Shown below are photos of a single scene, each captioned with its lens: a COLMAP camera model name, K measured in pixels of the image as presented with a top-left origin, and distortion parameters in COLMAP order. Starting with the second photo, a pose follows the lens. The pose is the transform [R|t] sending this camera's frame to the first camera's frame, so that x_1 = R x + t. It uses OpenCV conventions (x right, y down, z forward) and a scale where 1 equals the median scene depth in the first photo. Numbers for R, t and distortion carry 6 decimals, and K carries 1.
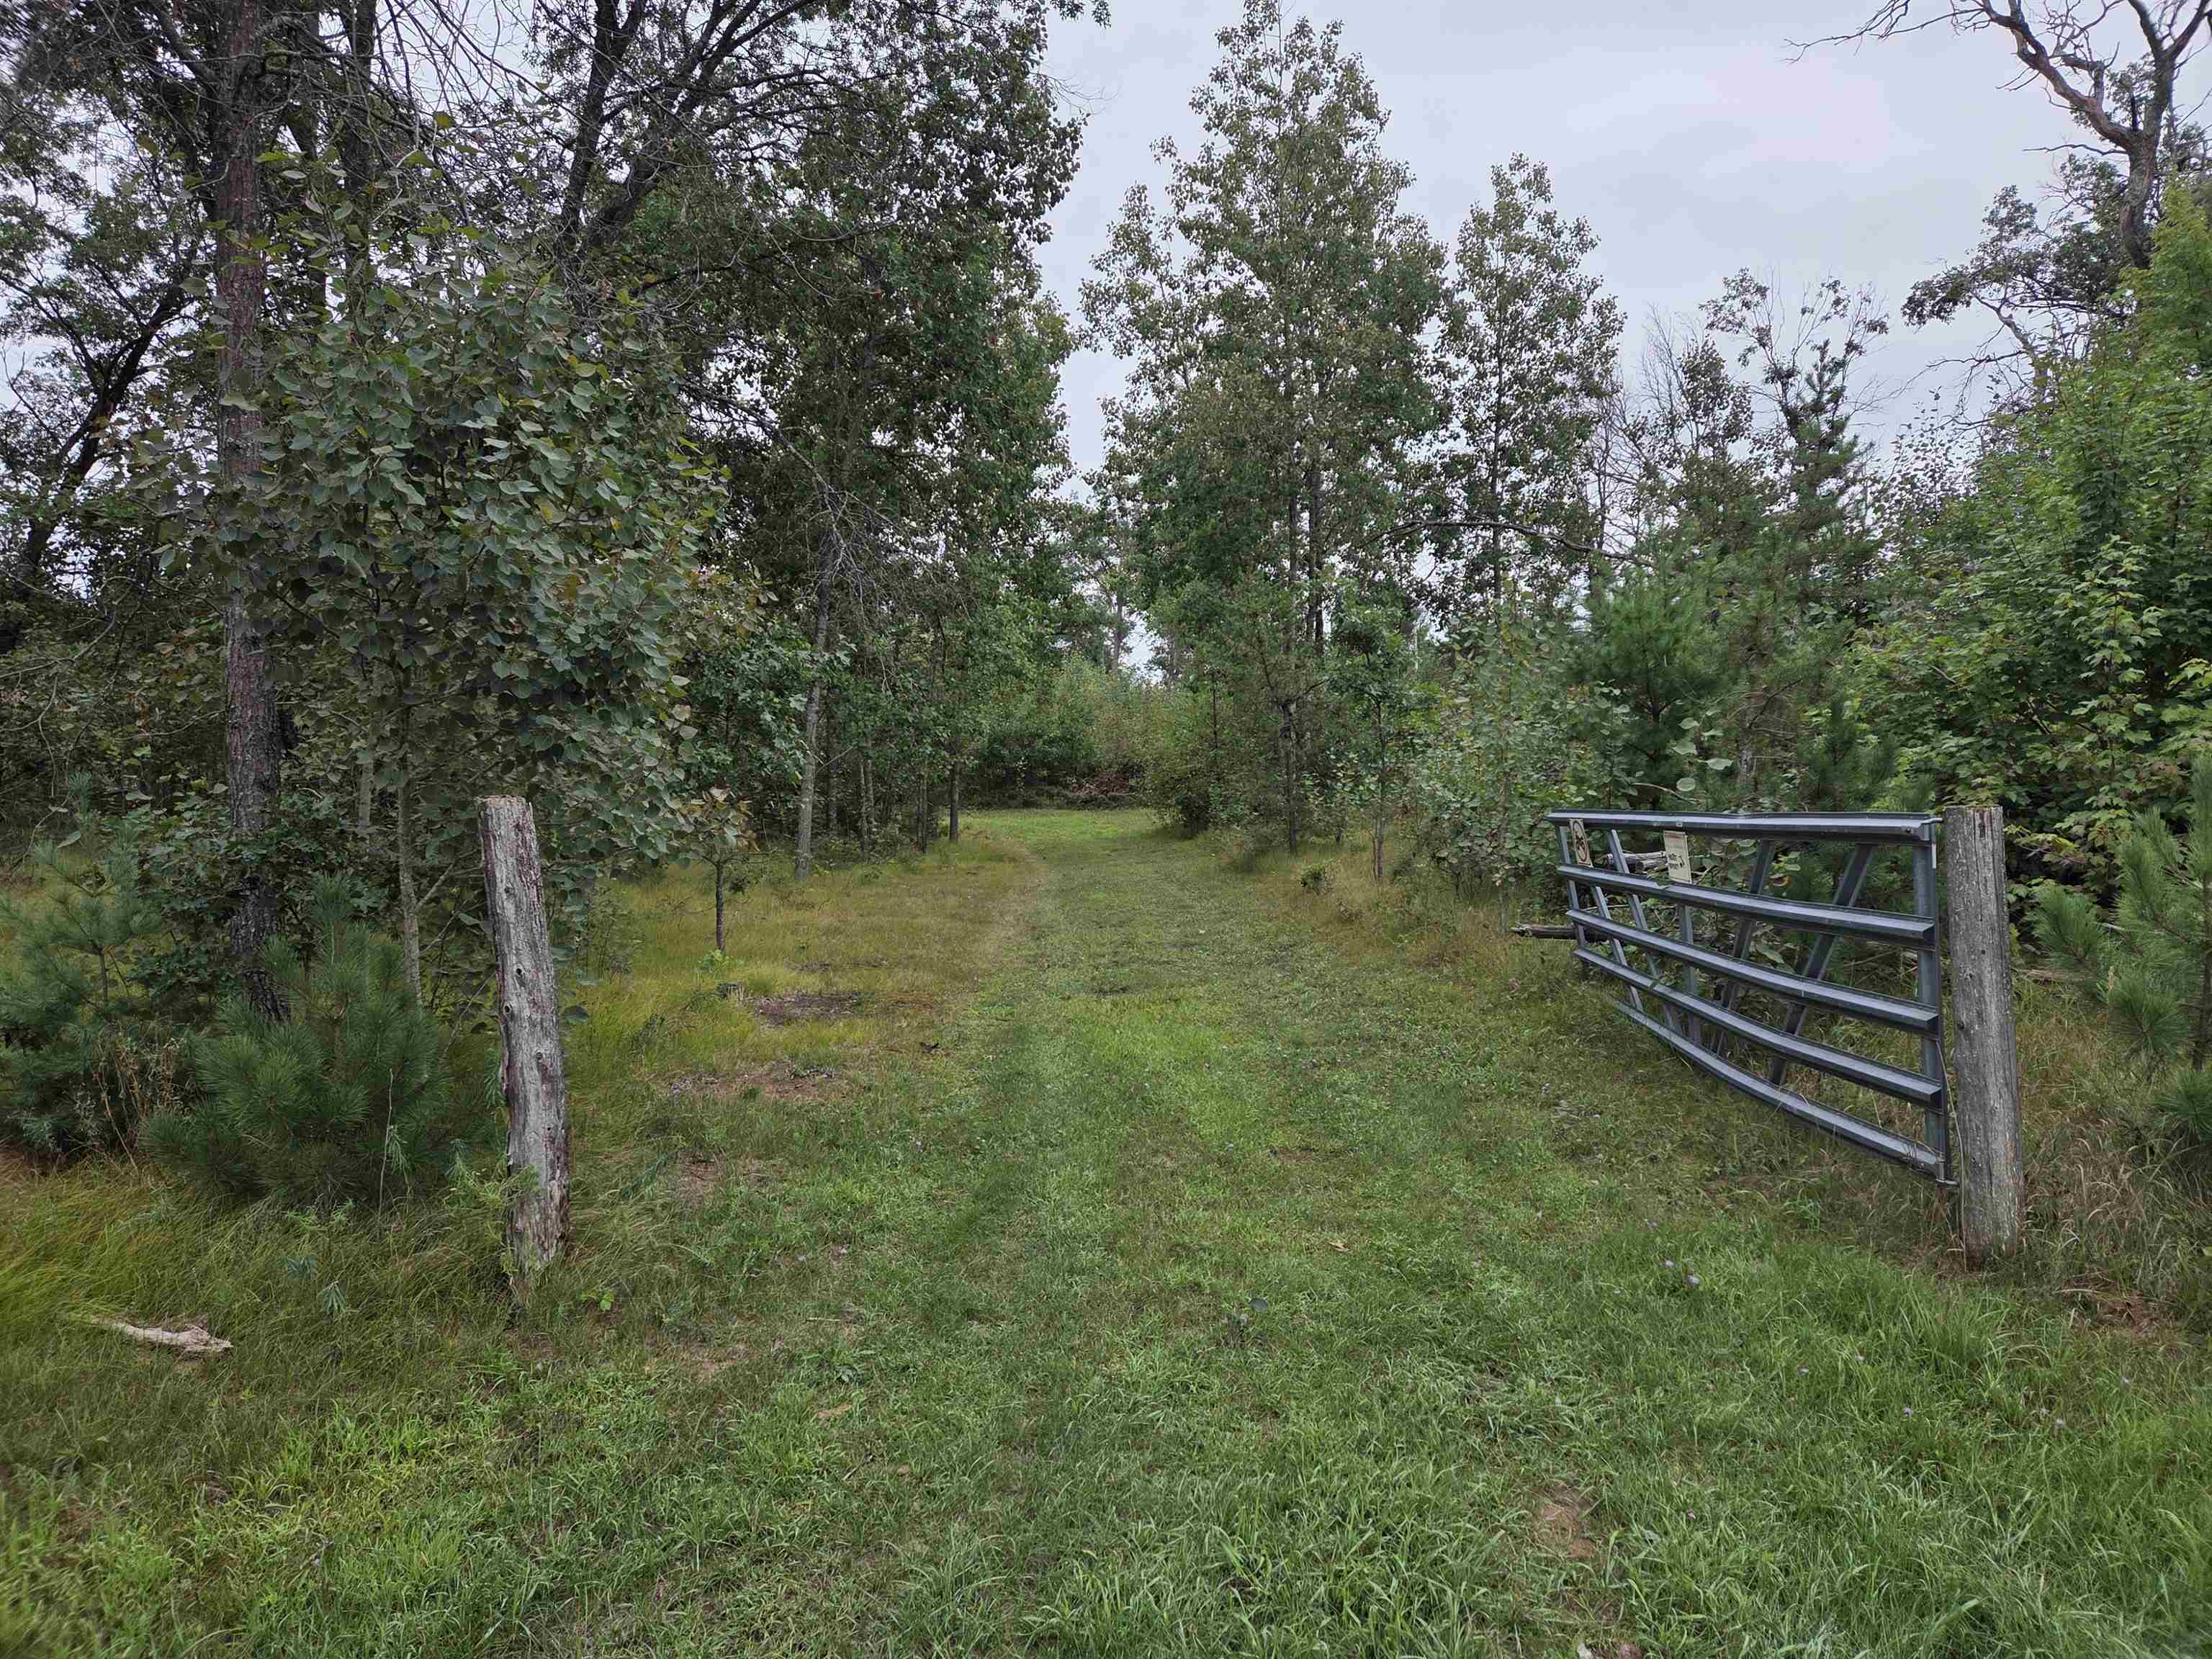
lens RADIAL K [[1569.4, 0, 1103.8], [0, 1569.4, 830.5], [0, 0, 1]] dist [-0.009913, -0.008188]
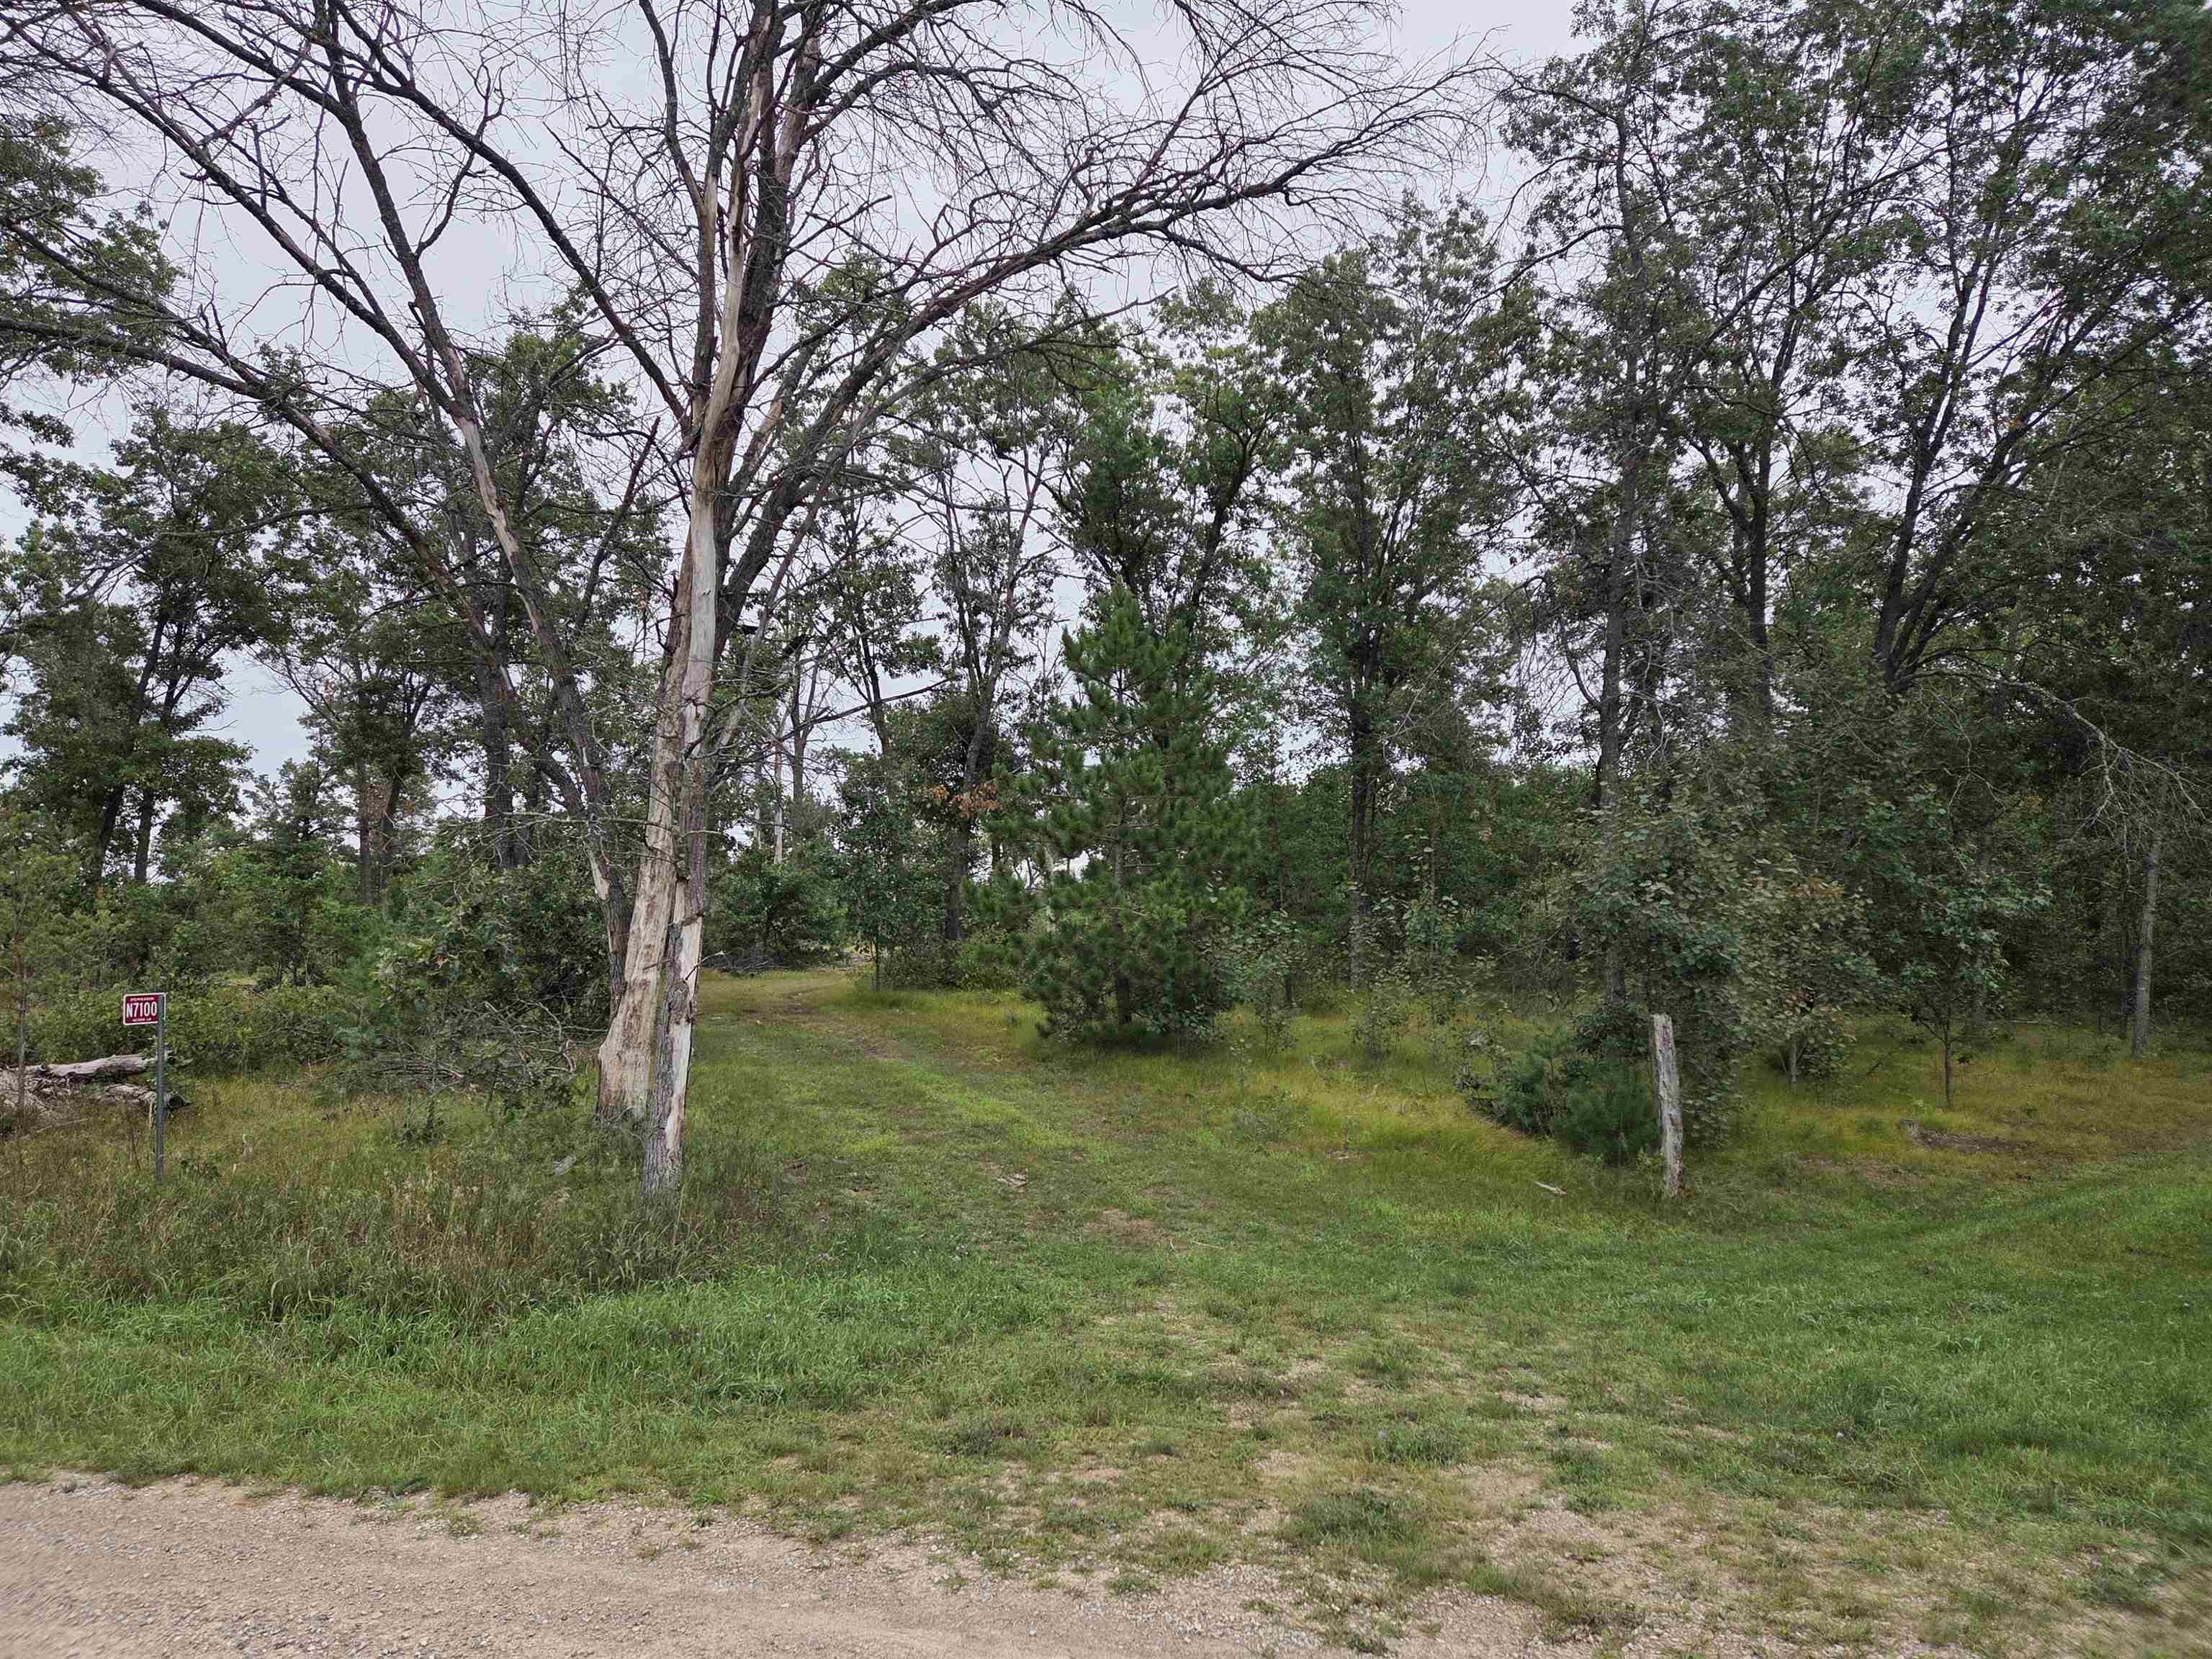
lens RADIAL K [[1489.9, 0, 1101.4], [0, 1489.9, 813.5], [0, 0, 1]] dist [0.021905, -0.012874]
pose [[0.566997, -0.034317, -0.823005, 0.531687], [-0.038340, 0.996950, -0.067983, -0.069155], [0.822827, 0.070100, 0.563952, -0.556212]]
